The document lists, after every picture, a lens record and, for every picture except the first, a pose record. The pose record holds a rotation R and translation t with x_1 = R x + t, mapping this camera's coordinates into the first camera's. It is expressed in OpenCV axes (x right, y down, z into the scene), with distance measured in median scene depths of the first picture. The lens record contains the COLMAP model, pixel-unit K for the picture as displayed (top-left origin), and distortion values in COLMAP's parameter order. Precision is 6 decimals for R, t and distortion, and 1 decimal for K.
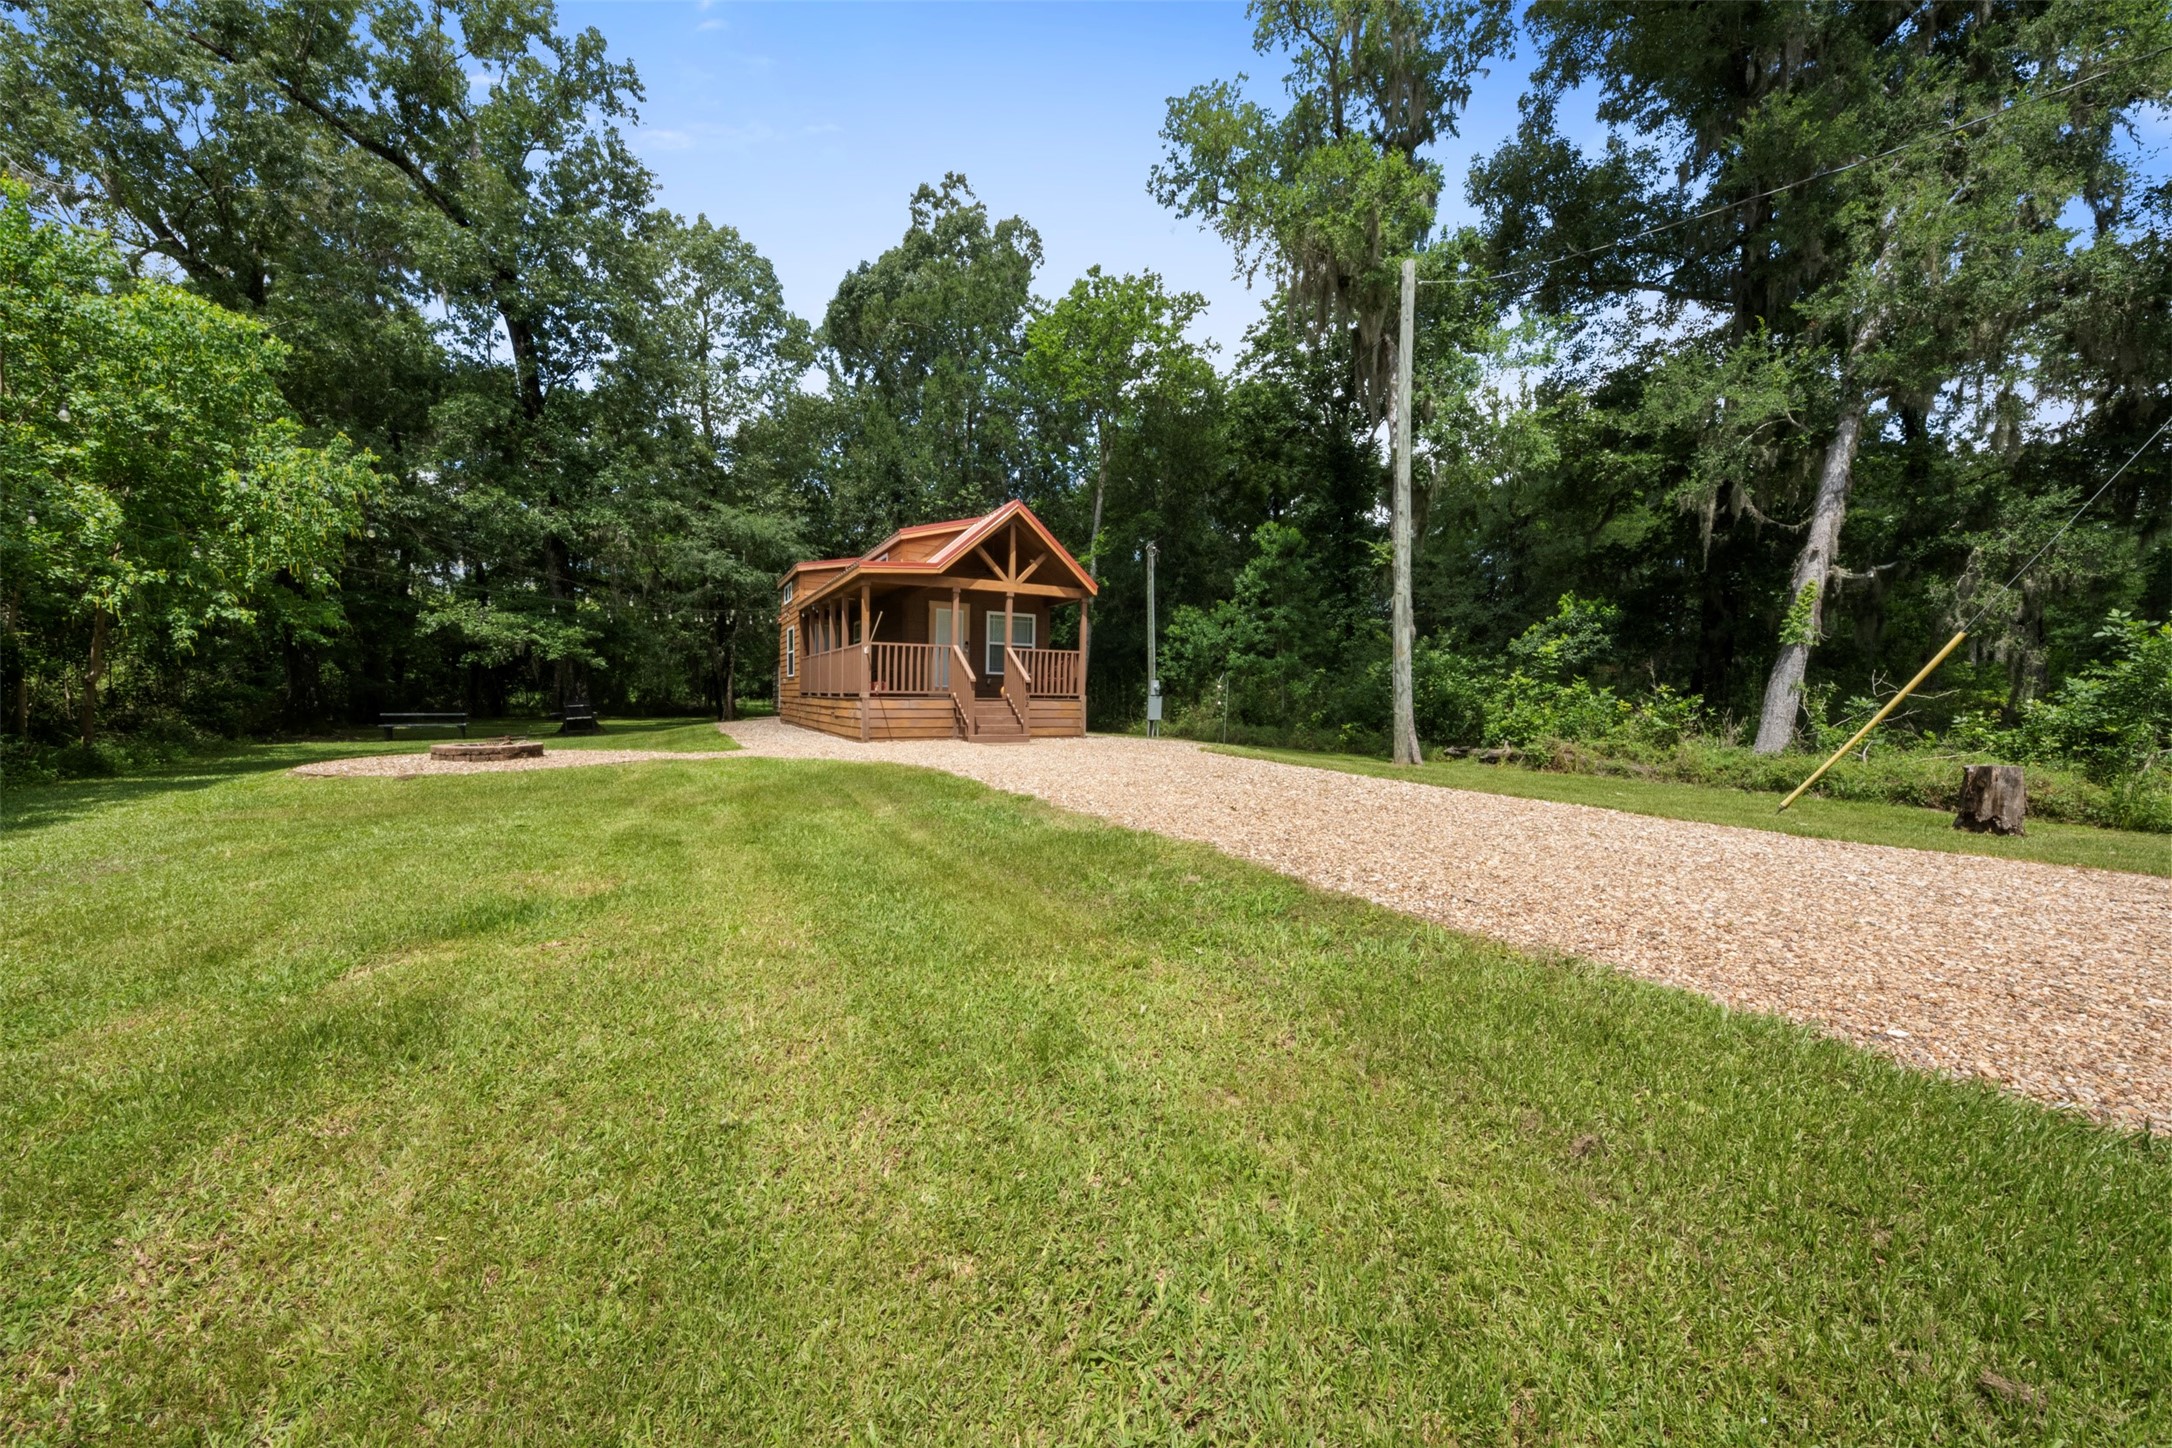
lens RADIAL K [[782.1, 0, 1094.9], [0, 782.1, 726.3], [0, 0, 1]] dist [0.006844, -0.001222]
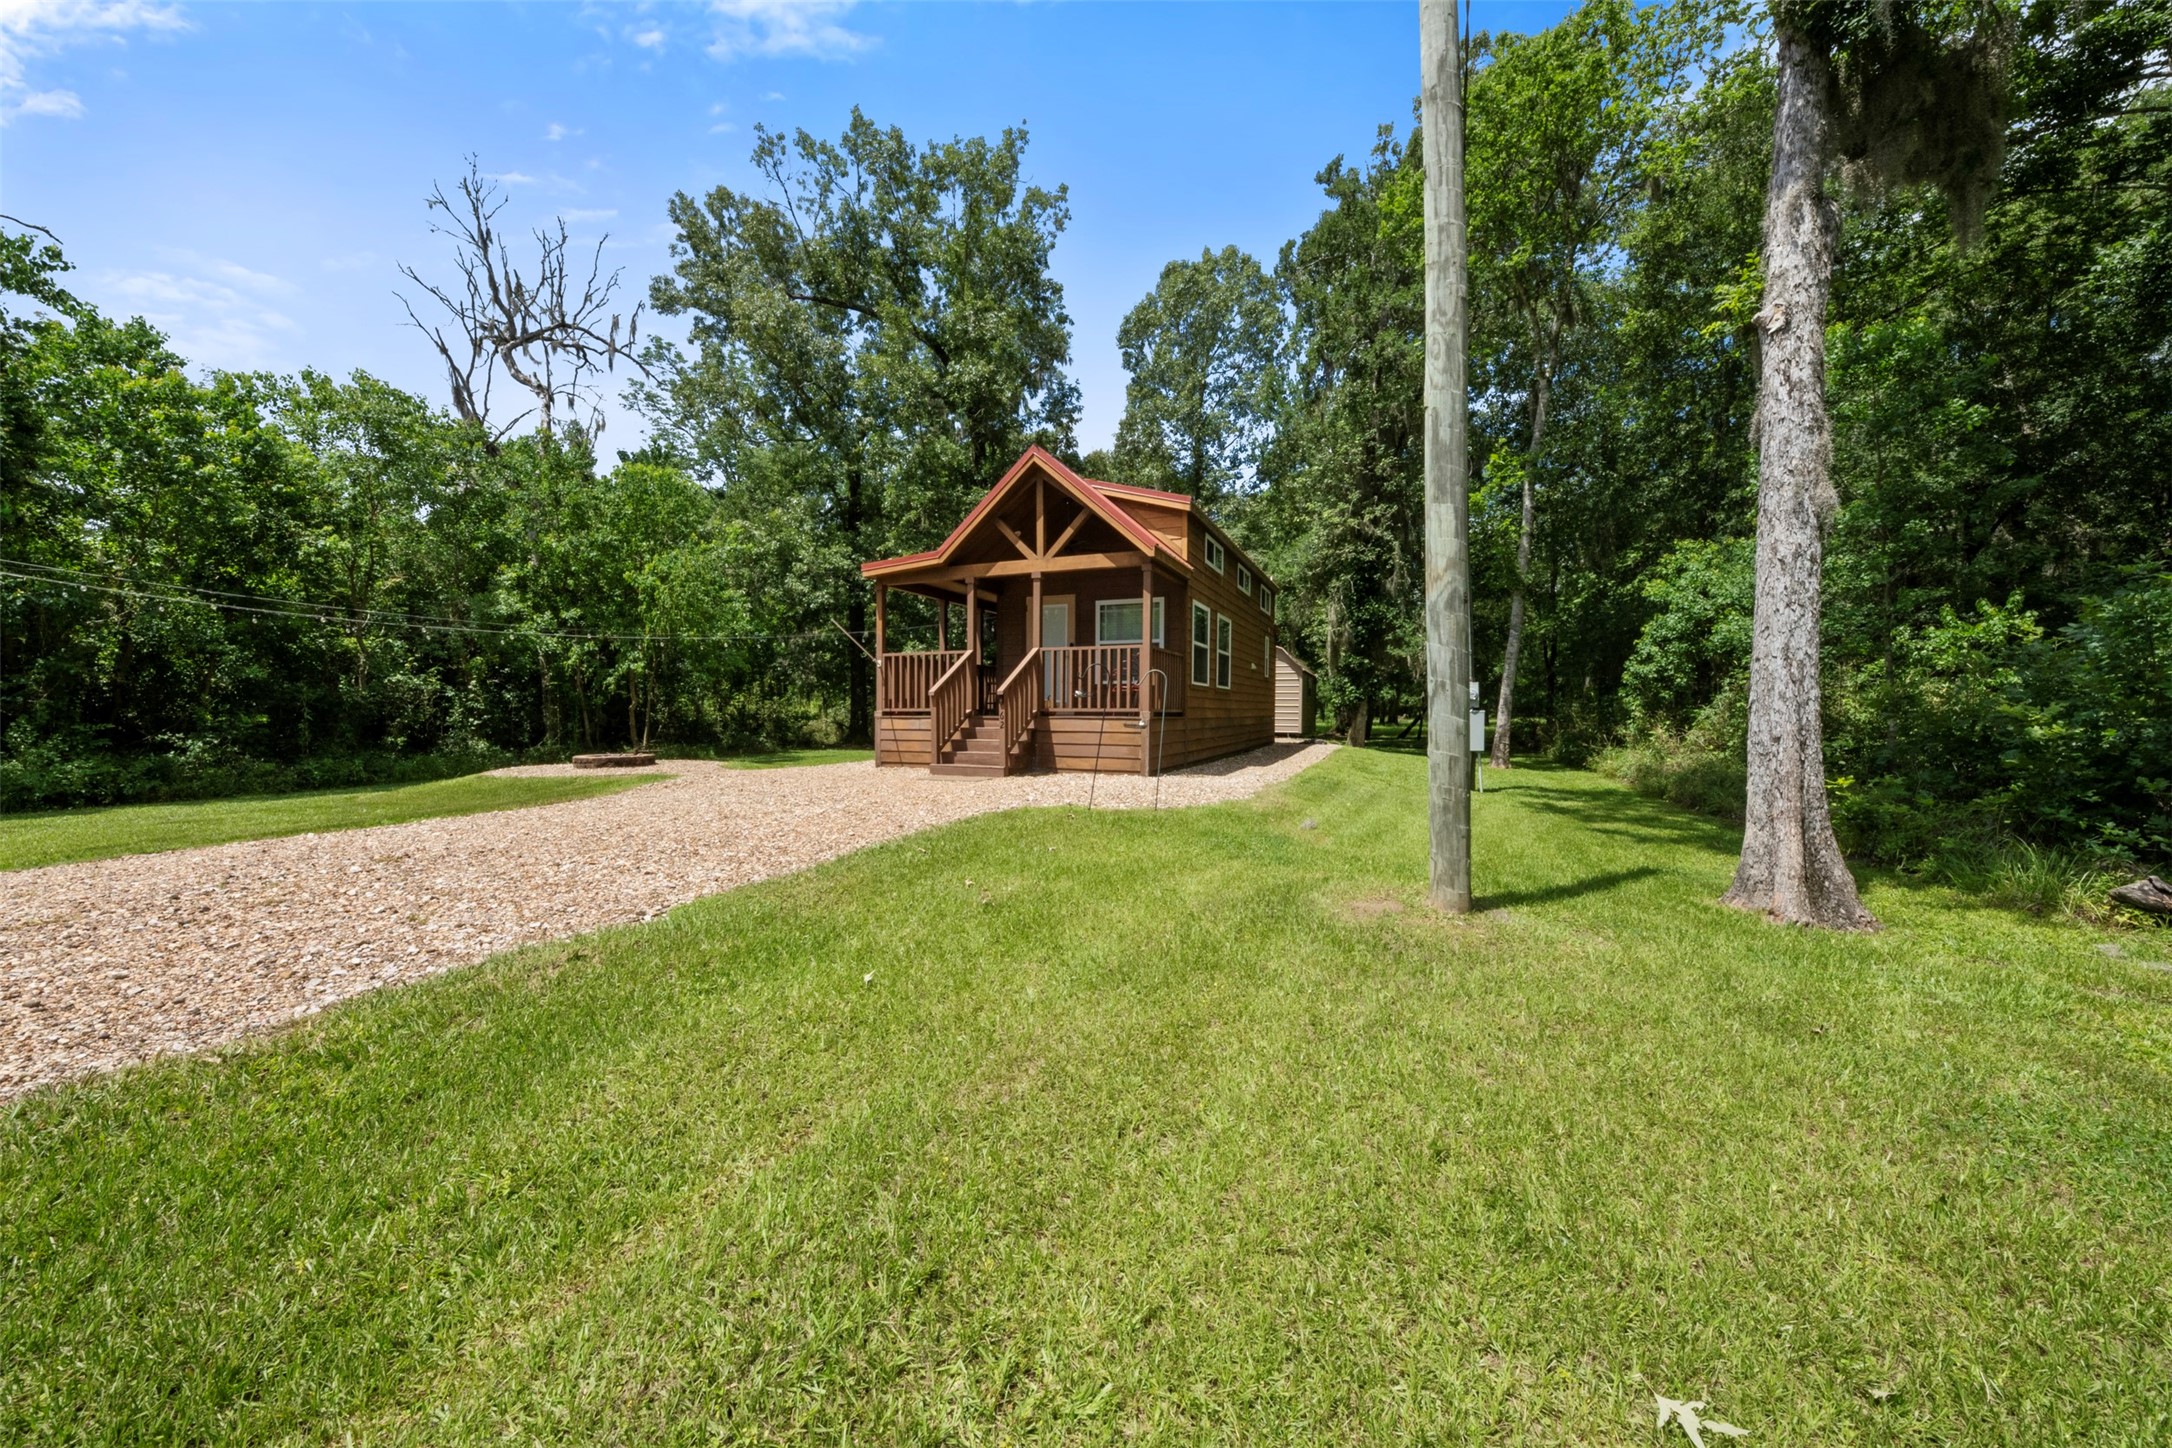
lens RADIAL K [[782.1, 0, 1084.9], [0, 782.1, 725.5], [0, 0, 1]] dist [0.006844, -0.001222]
pose [[0.609136, 0.003028, -0.793060, 0.485246], [-0.021161, 0.999699, -0.012436, -0.018598], [0.792784, 0.024357, 0.609016, 0.566673]]
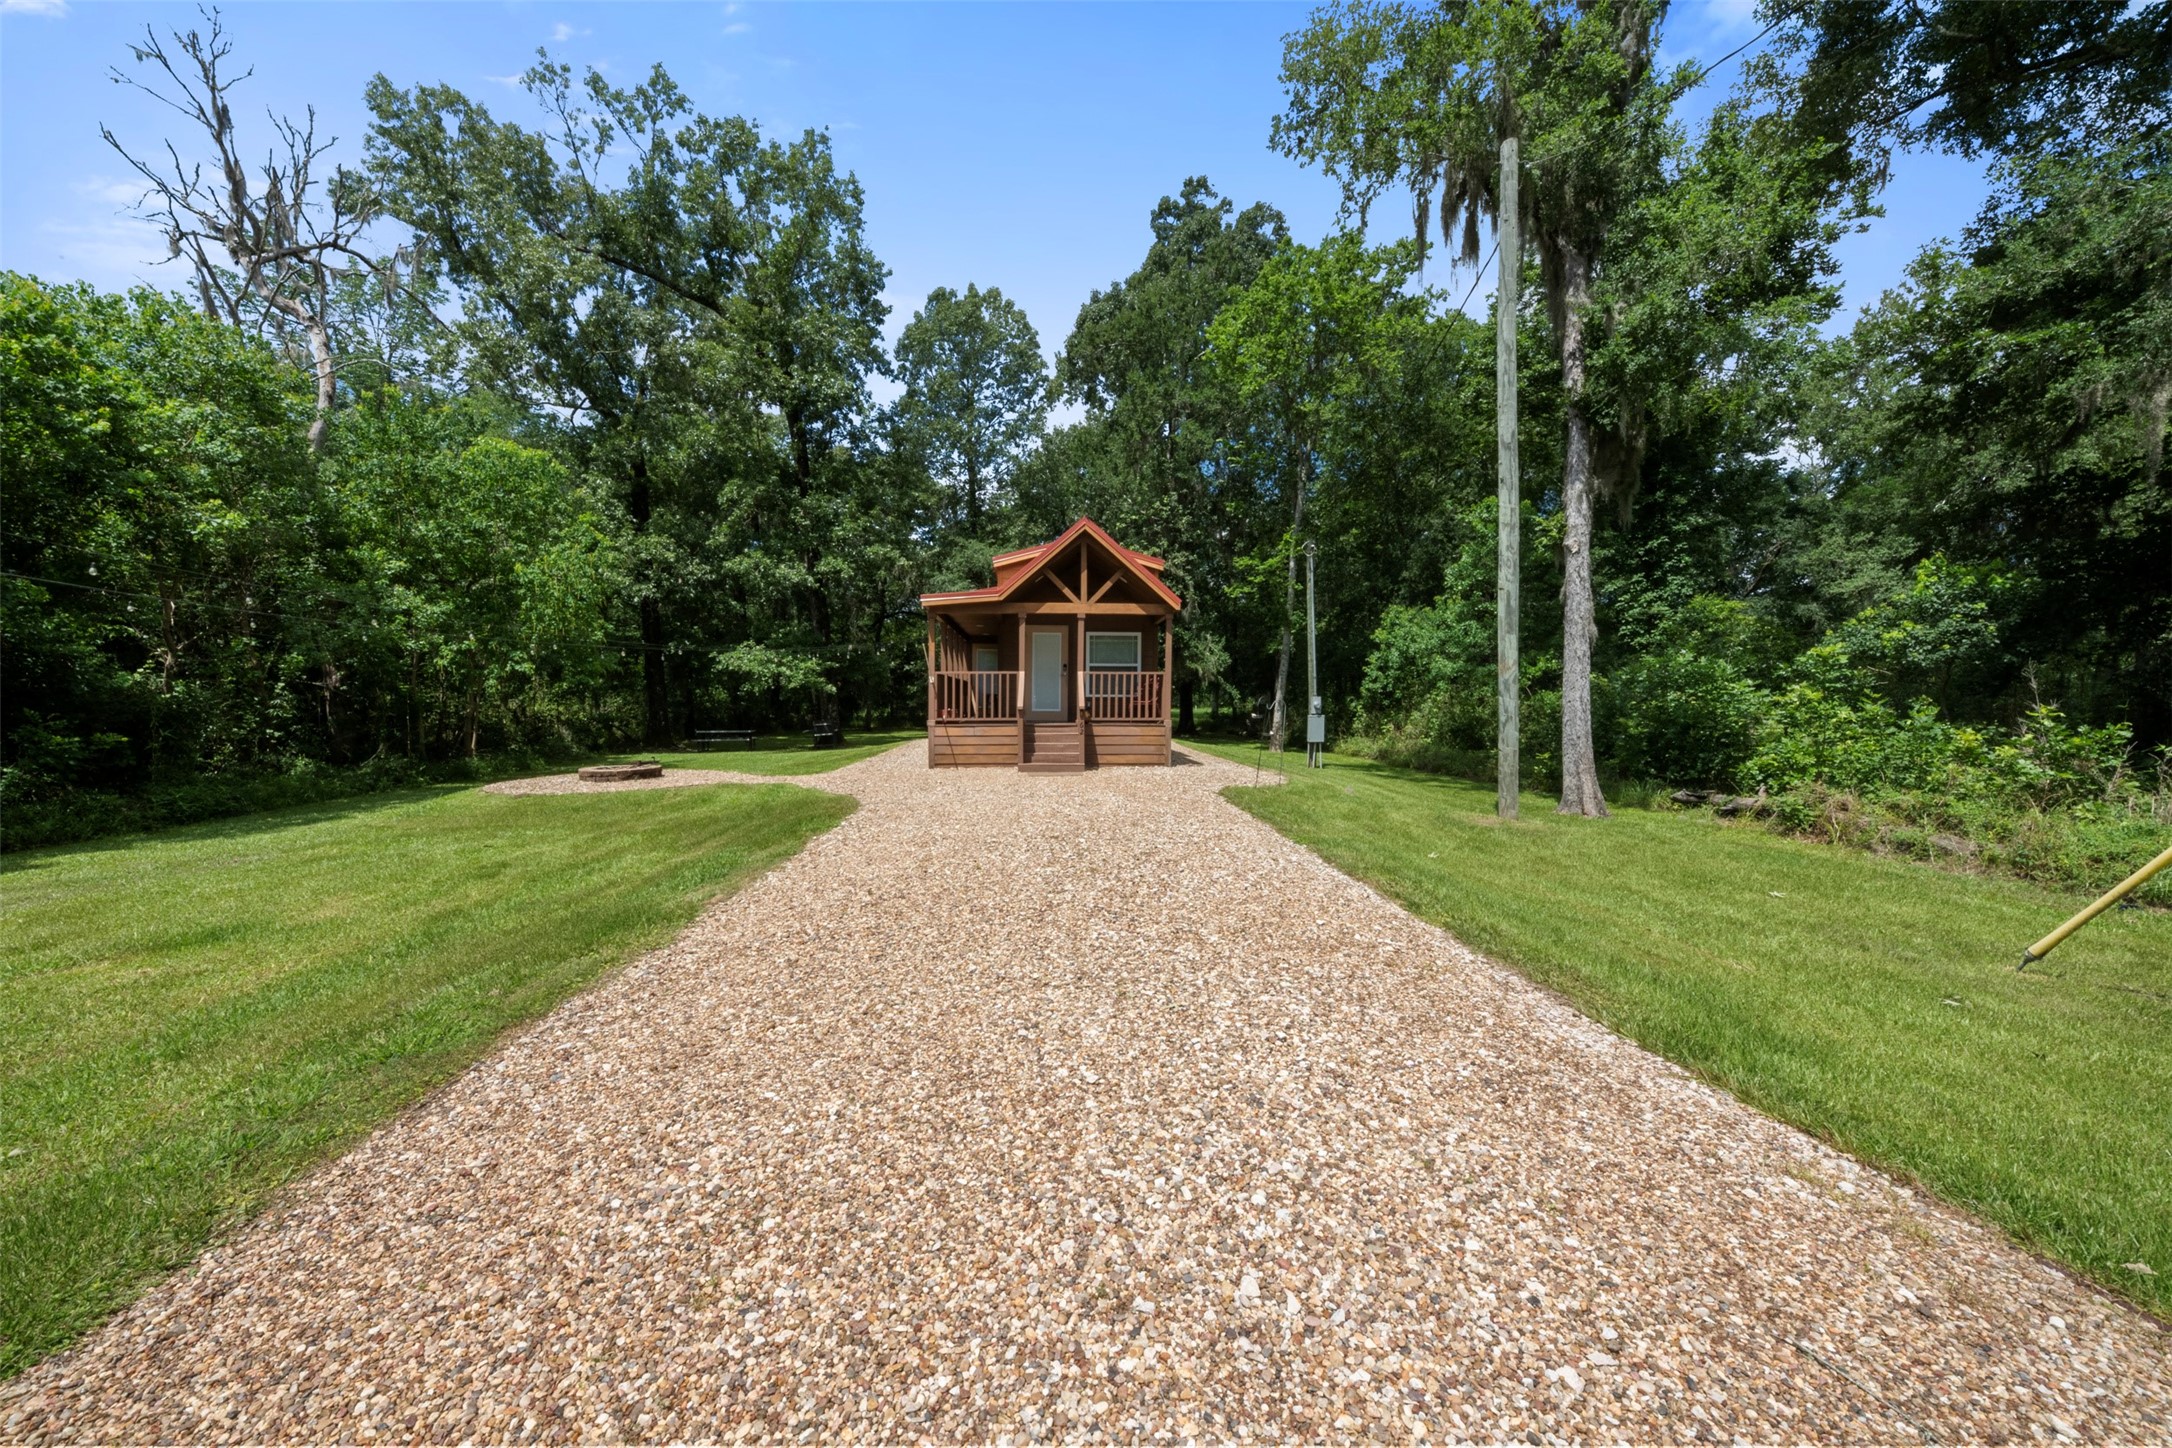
lens RADIAL K [[782.1, 0, 1085.4], [0, 782.1, 725.7], [0, 0, 1]] dist [0.006844, -0.001222]
pose [[0.900154, 0.002650, -0.435563, 0.303059], [-0.004938, 0.999979, -0.004122, -0.028917], [0.435543, 0.005862, 0.900149, 0.132038]]
